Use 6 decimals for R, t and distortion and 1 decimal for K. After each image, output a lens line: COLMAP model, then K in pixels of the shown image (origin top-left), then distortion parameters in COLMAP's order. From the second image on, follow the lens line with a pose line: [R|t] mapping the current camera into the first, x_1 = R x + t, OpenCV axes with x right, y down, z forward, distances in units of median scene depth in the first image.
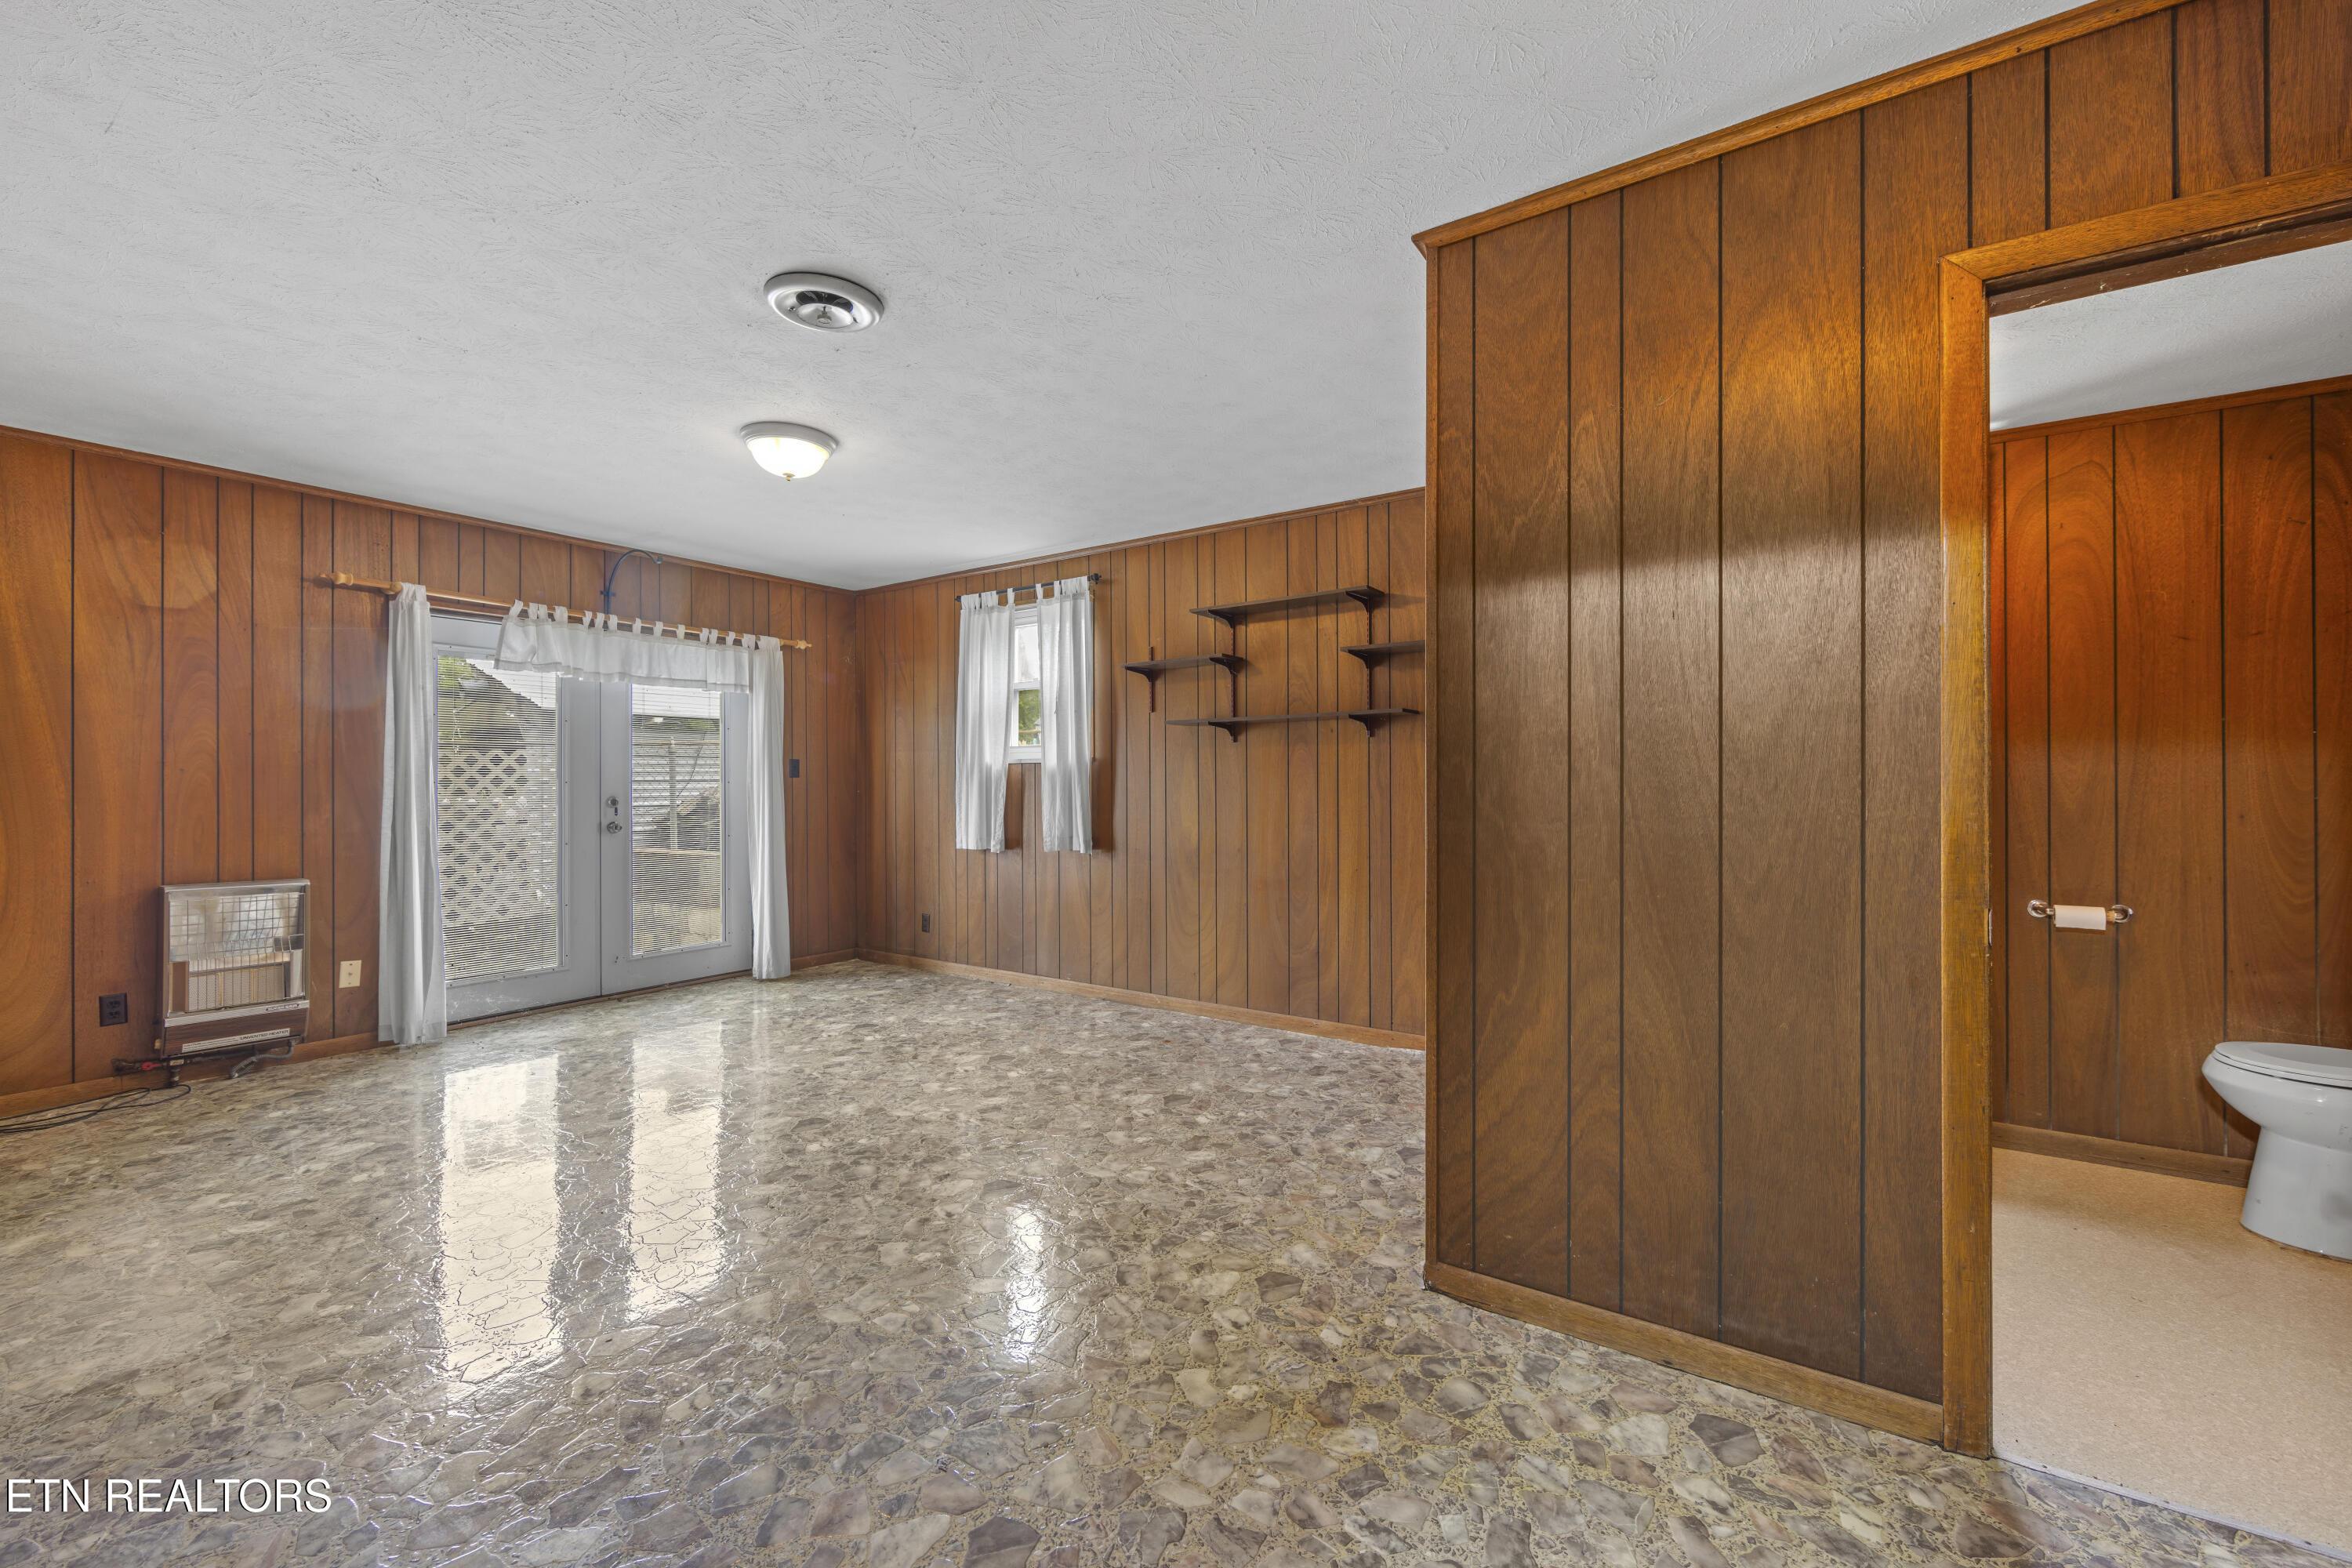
lens RADIAL K [[904.1, 0, 1175.6], [0, 904.1, 777.7], [0, 0, 1]] dist [-0.007334, -0.000220]
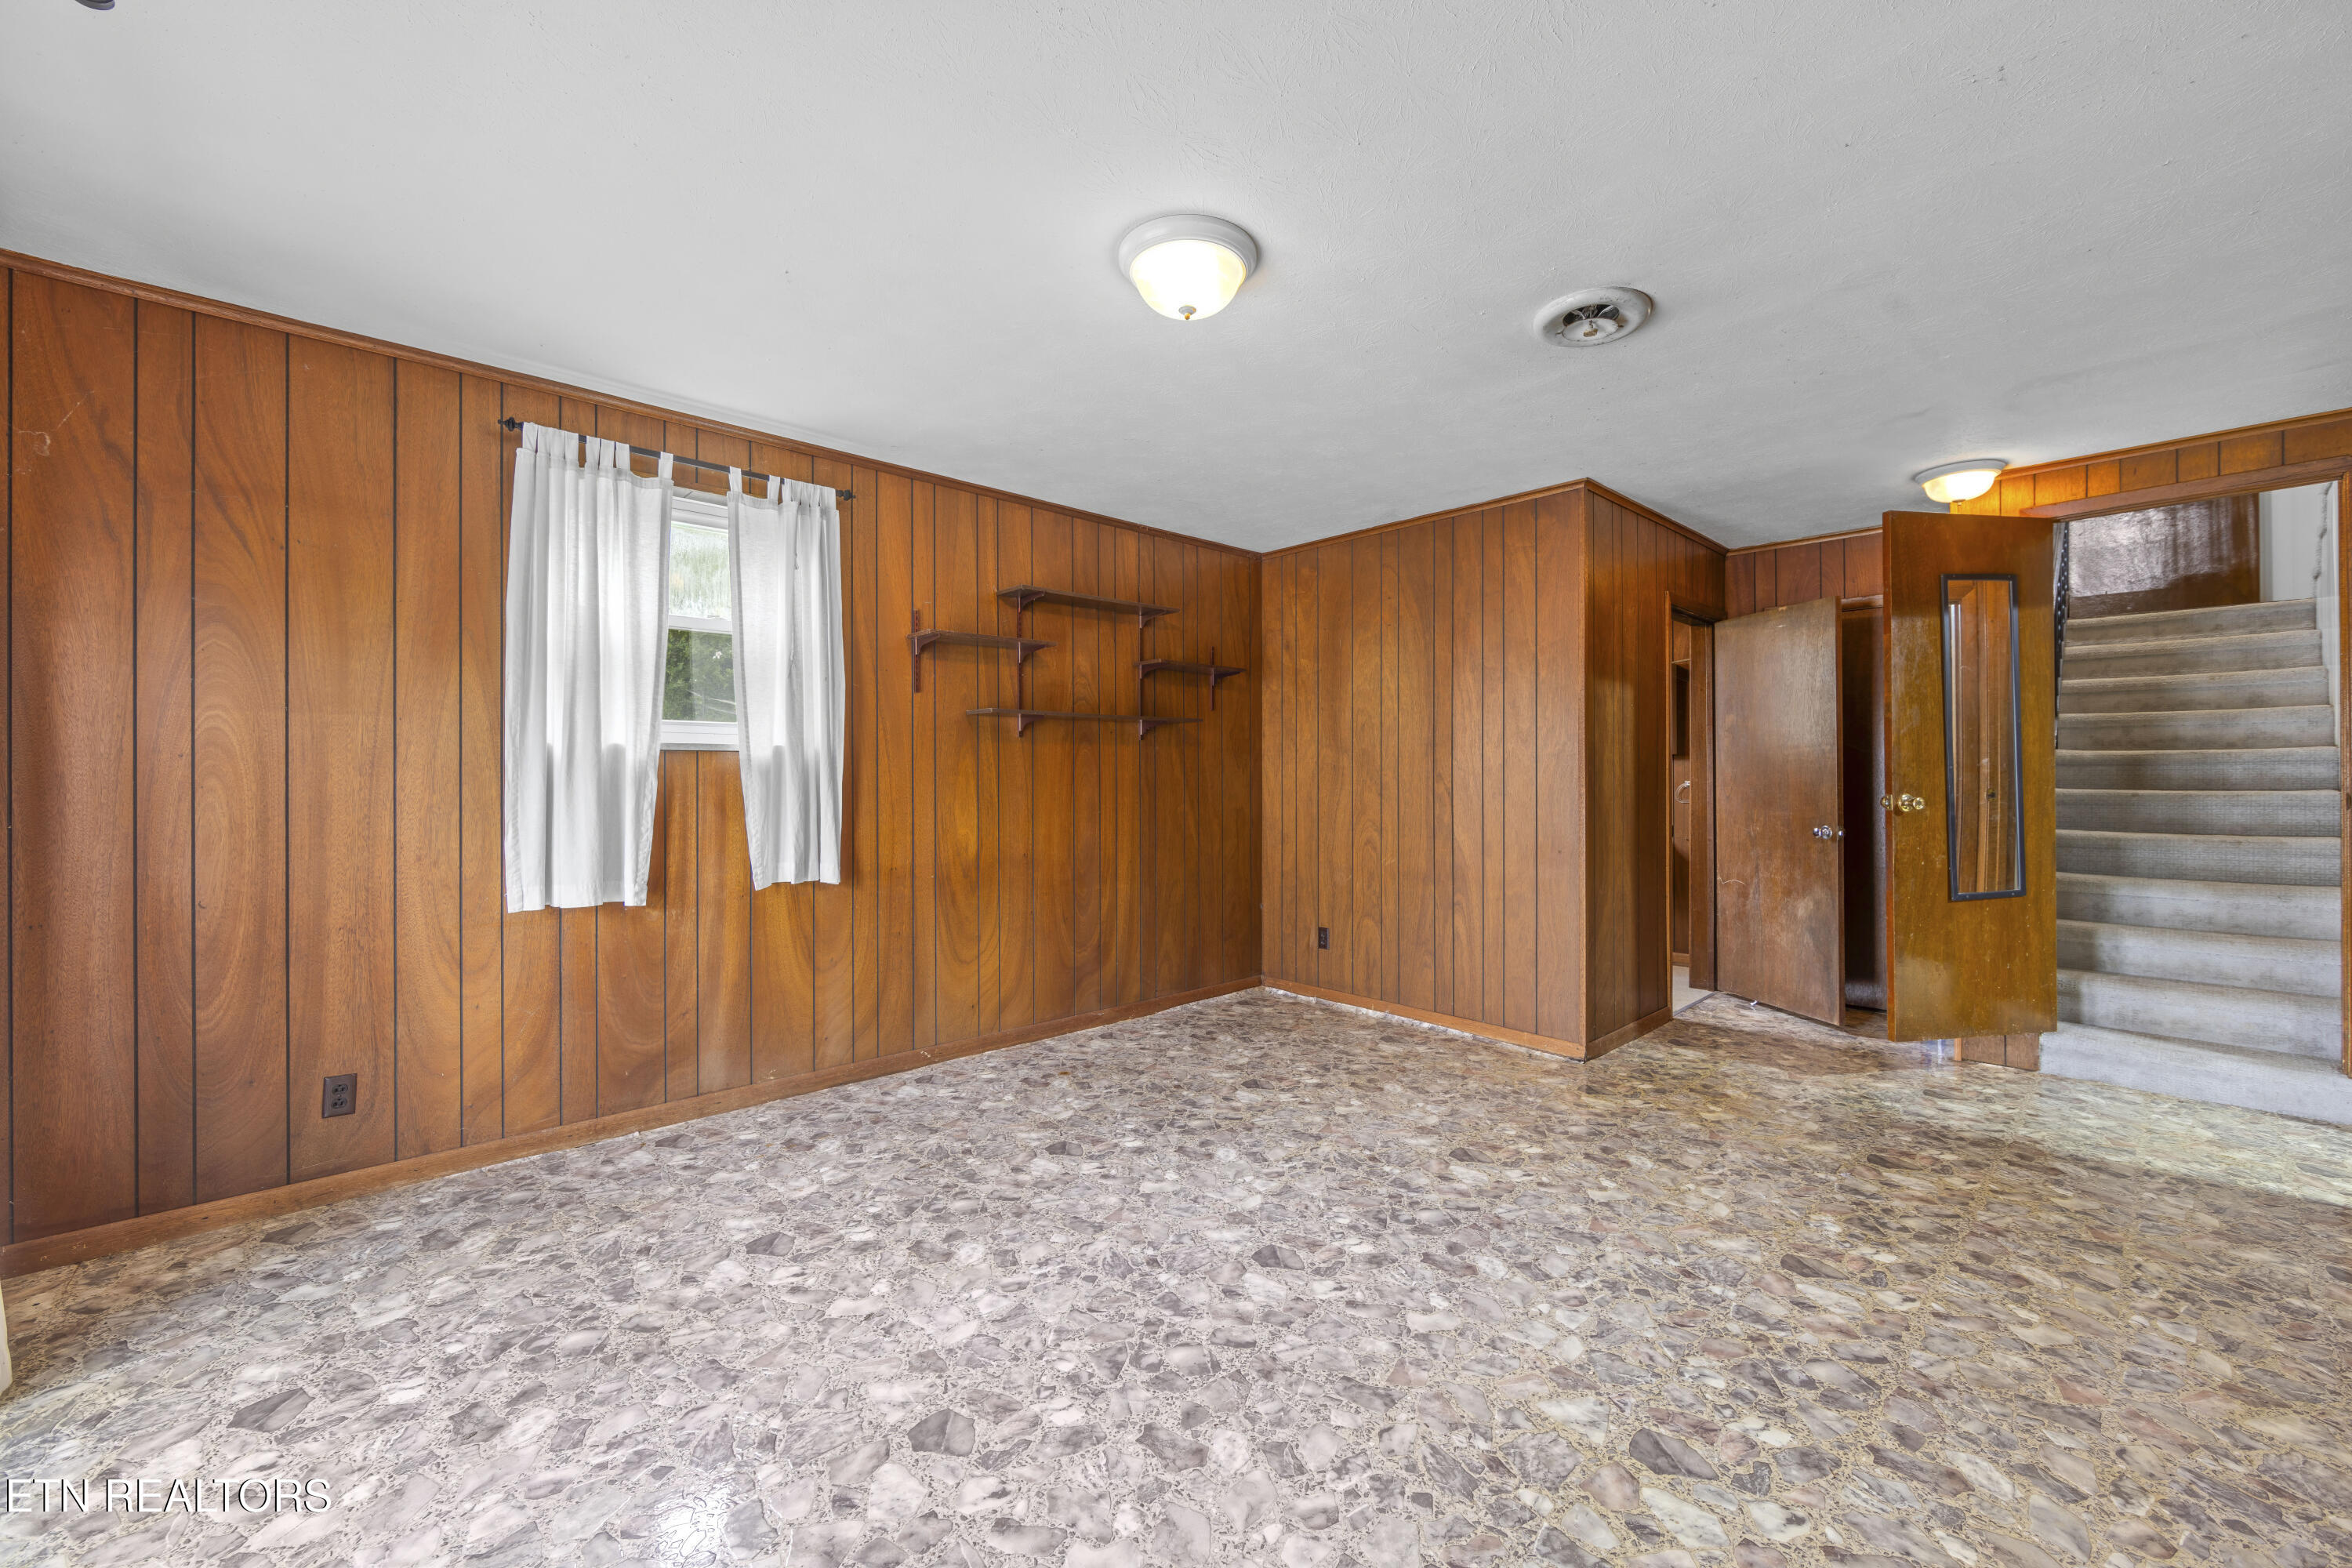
lens RADIAL K [[904.1, 0, 1170.1], [0, 904.1, 773.5], [0, 0, 1]] dist [-0.007334, -0.000220]
pose [[0.257478, 0.004690, 0.966273, -1.007893], [-0.002580, 0.999988, -0.004166, 0.001102], [-0.966281, -0.001420, 0.257487, 0.805173]]
